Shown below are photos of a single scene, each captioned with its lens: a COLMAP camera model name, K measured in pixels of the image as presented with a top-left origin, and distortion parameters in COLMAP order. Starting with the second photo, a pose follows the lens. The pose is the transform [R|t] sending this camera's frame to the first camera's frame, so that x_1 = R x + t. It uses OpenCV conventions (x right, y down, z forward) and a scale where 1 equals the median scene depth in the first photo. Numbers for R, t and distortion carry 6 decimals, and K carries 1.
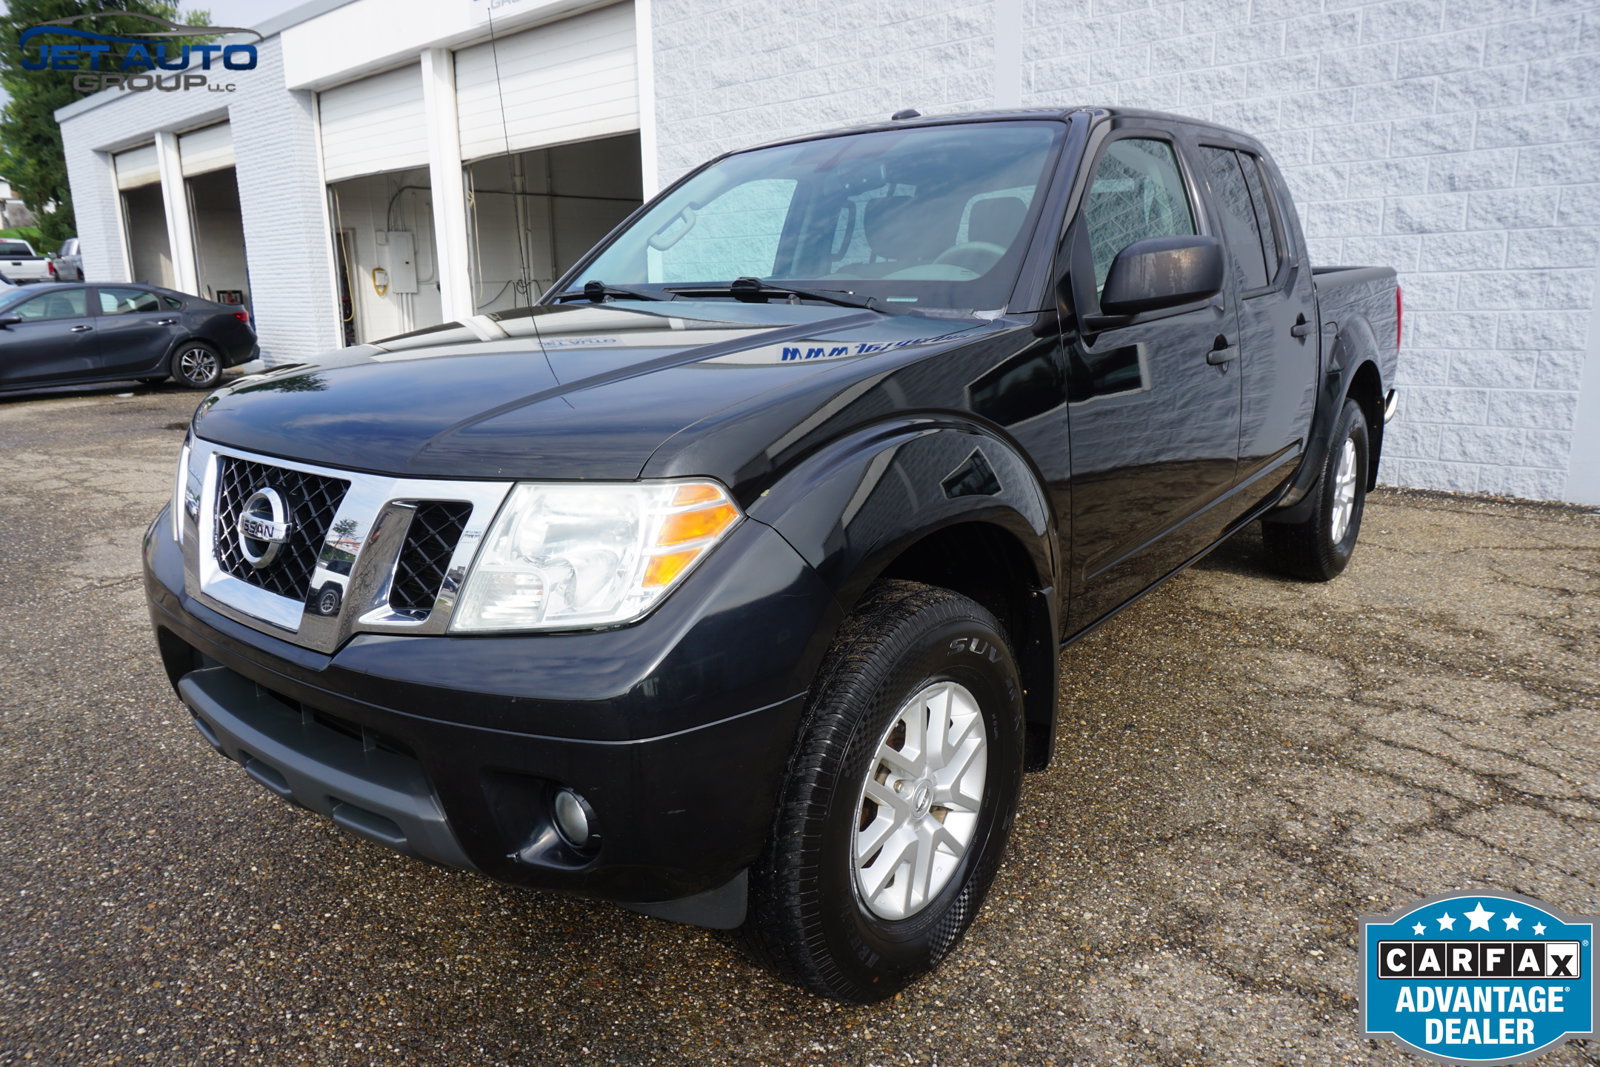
lens RADIAL K [[1063.5, 0, 798.0], [0, 1063.5, 524.8], [0, 0, 1]] dist [-0.039764, 0.019028]
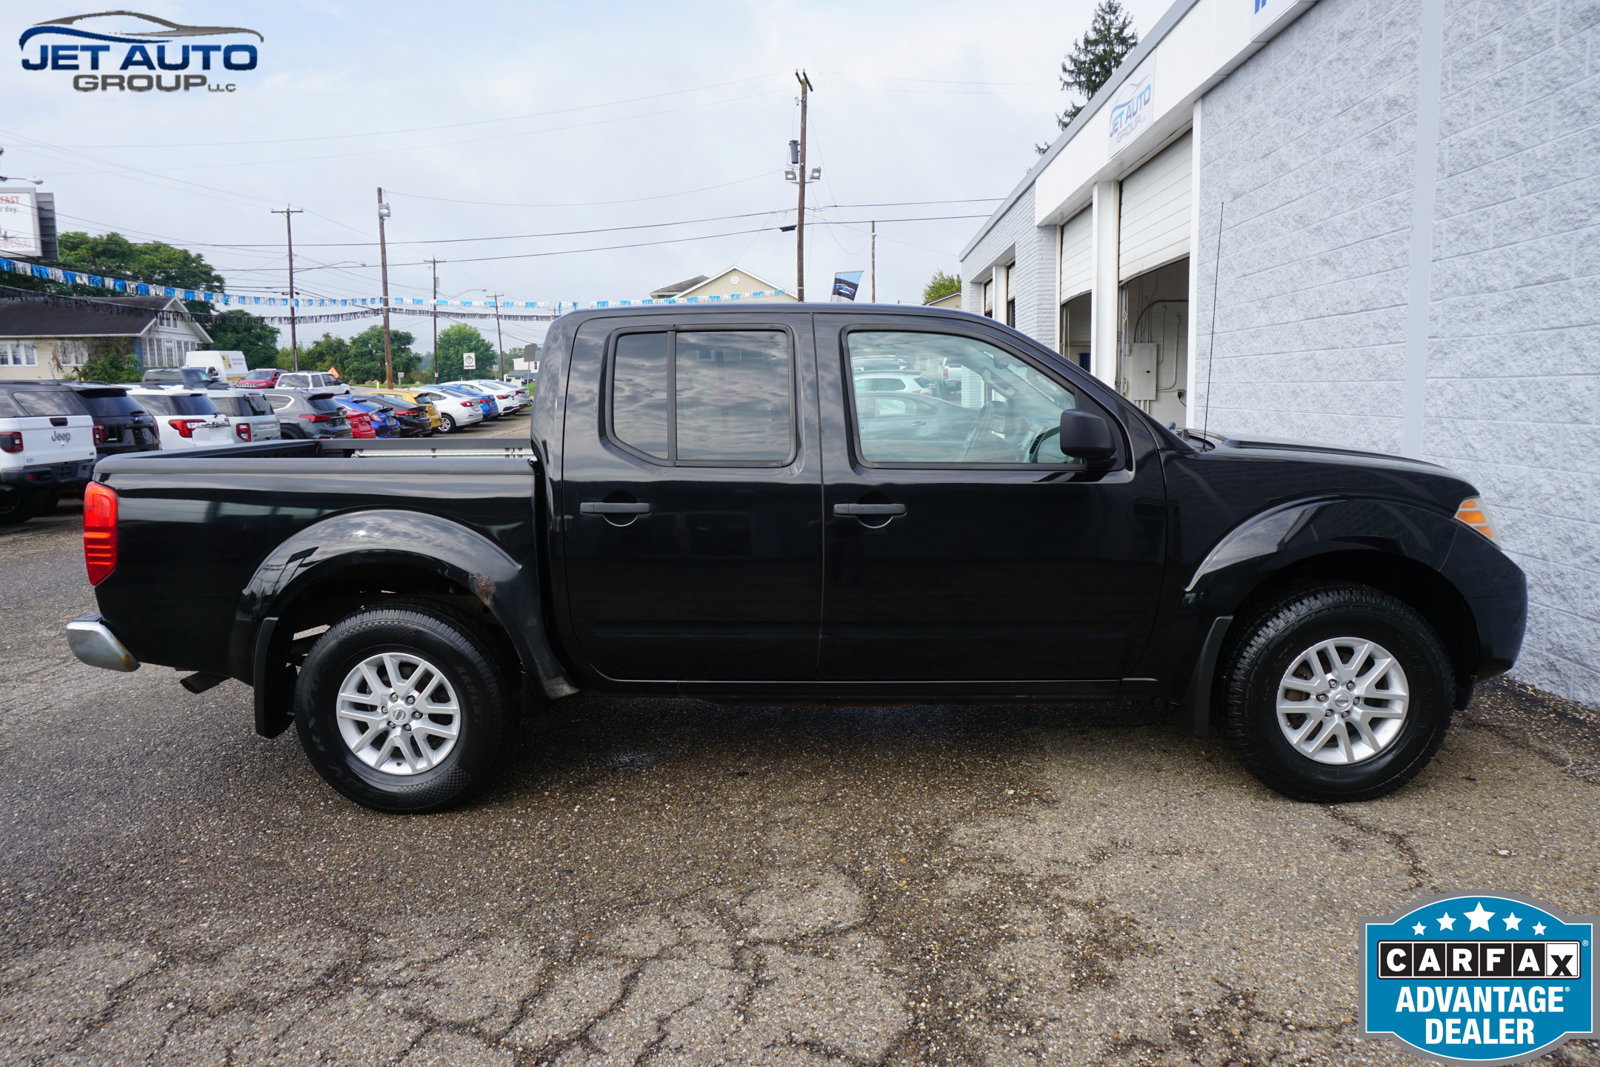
lens RADIAL K [[1063.5, 0, 808.2], [0, 1063.5, 526.3], [0, 0, 1]] dist [-0.039764, 0.019028]
pose [[0.640169, 0.103356, -0.761250, 0.679093], [-0.166333, 0.986051, -0.006000, -0.100927], [0.750012, 0.130462, 0.648431, 0.247642]]
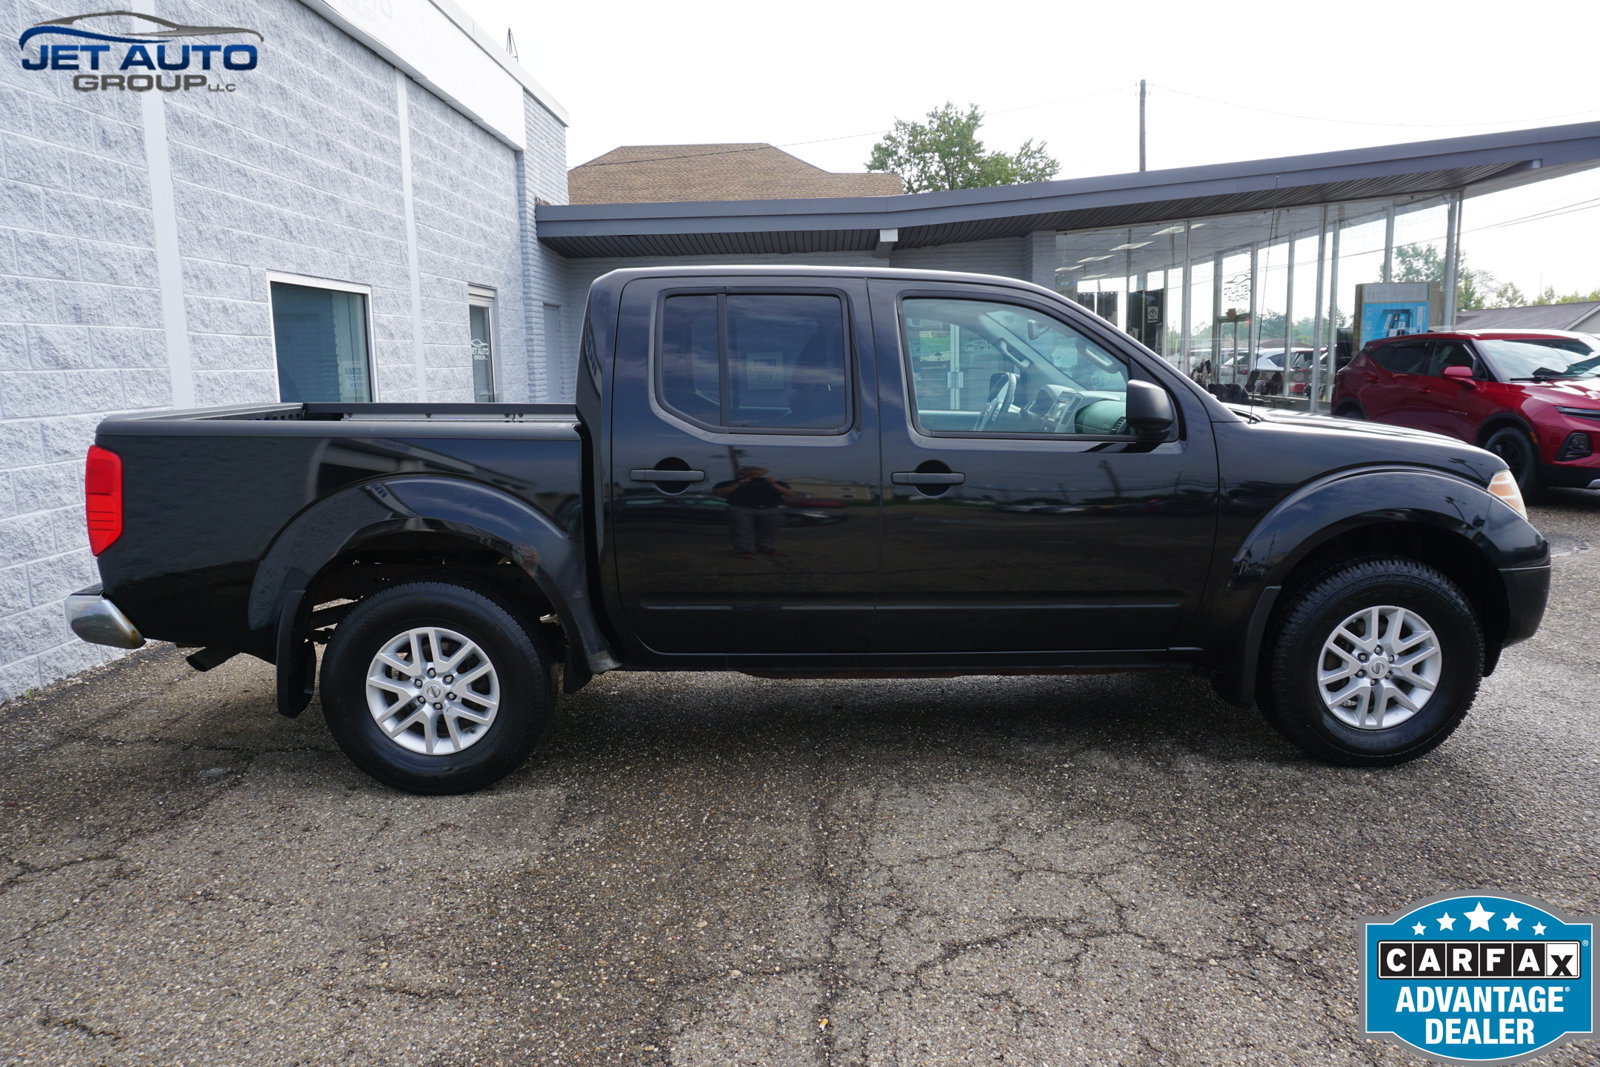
lens RADIAL K [[1063.5, 0, 804.8], [0, 1063.5, 532.2], [0, 0, 1]] dist [-0.039764, 0.019028]
pose [[-0.676541, -0.083365, 0.731671, -0.448925], [0.191849, 0.939309, 0.284416, -0.287490], [-0.710975, 0.332790, -0.619488, 1.172598]]
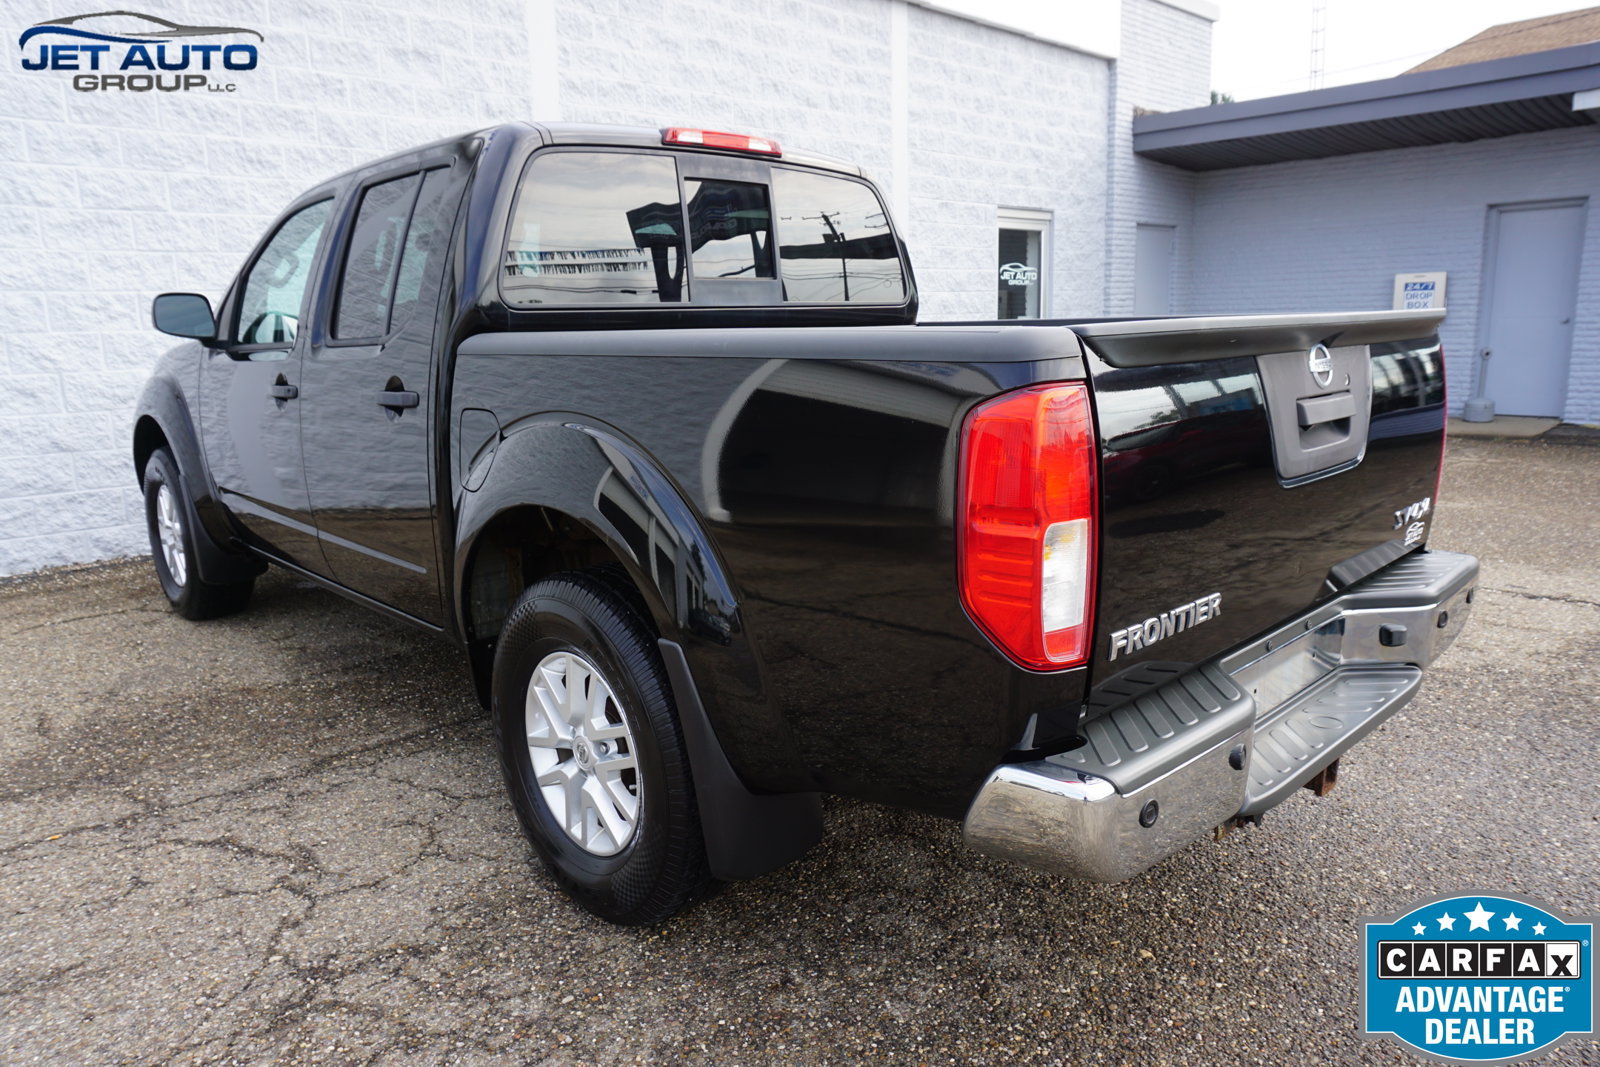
lens RADIAL K [[1063.5, 0, 798.8], [0, 1063.5, 534.6], [0, 0, 1]] dist [-0.039764, 0.019028]
pose [[0.053722, -0.181393, 0.981942, -0.587498], [0.237738, 0.957409, 0.163855, -0.116345], [-0.969843, 0.224642, 0.094558, 0.574600]]
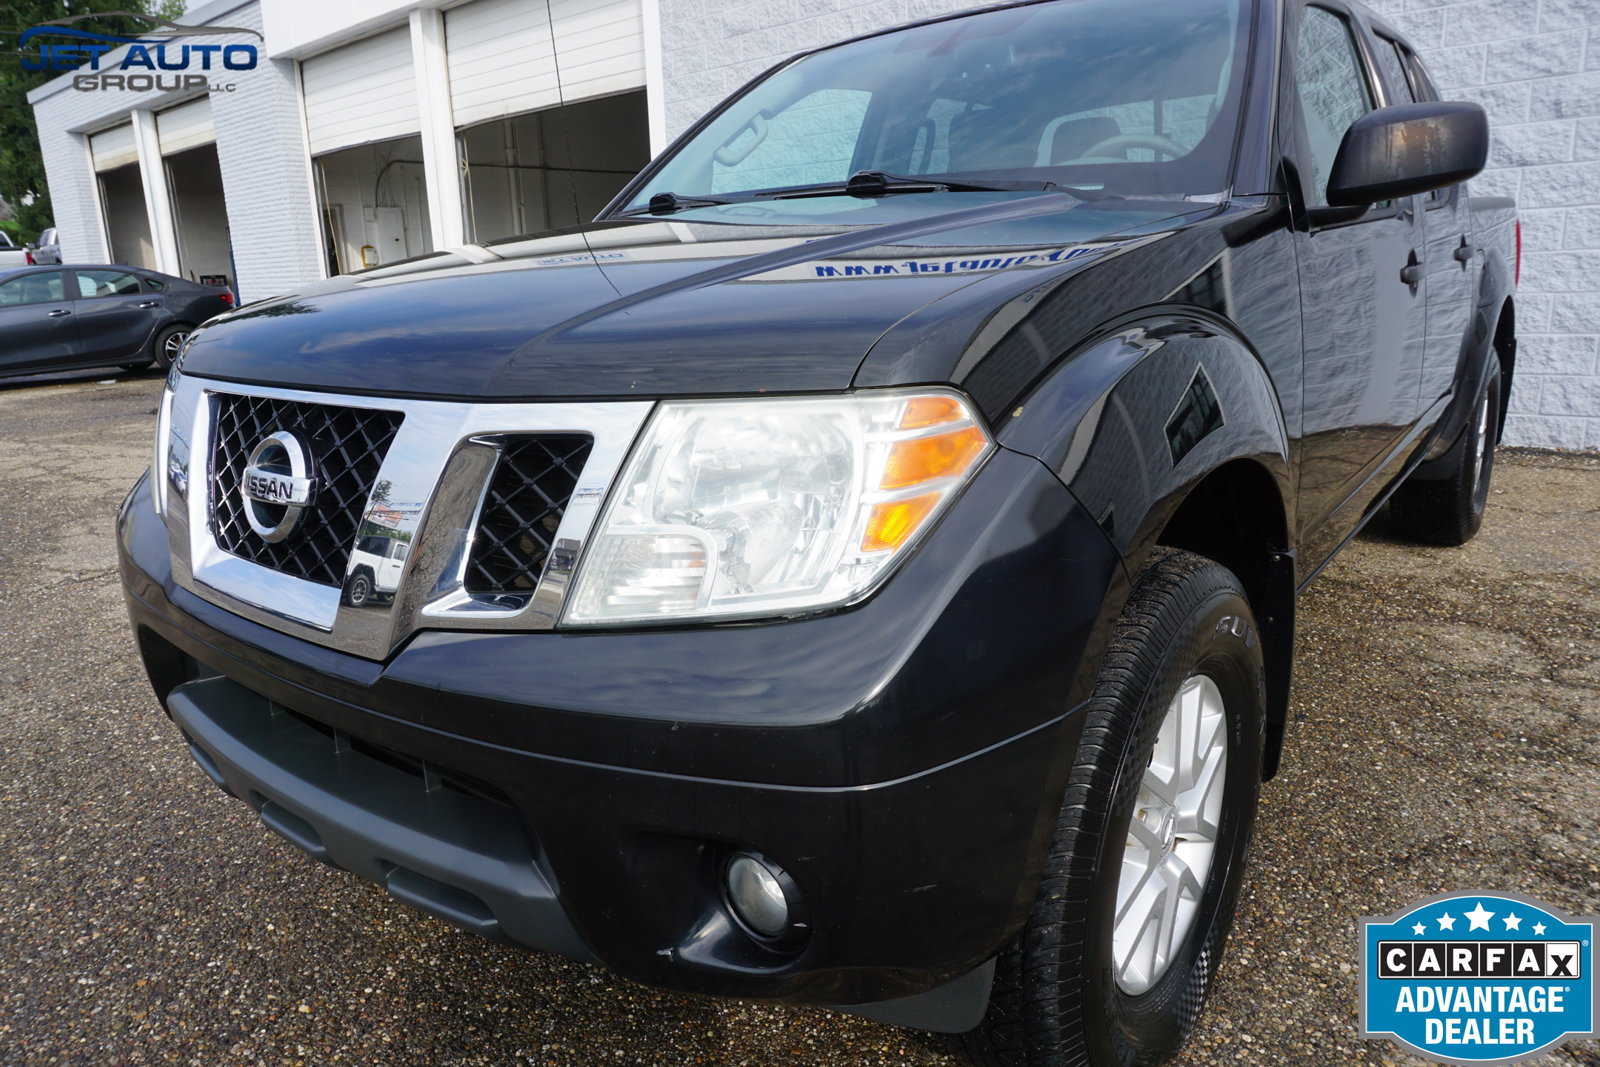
lens RADIAL K [[1063.5, 0, 798.5], [0, 1063.5, 526.9], [0, 0, 1]] dist [-0.039764, 0.019028]
pose [[0.999772, -0.020011, 0.007416, -0.050945], [0.019875, 0.999640, 0.018020, 0.008072], [-0.007774, -0.017868, 0.999810, 0.089600]]
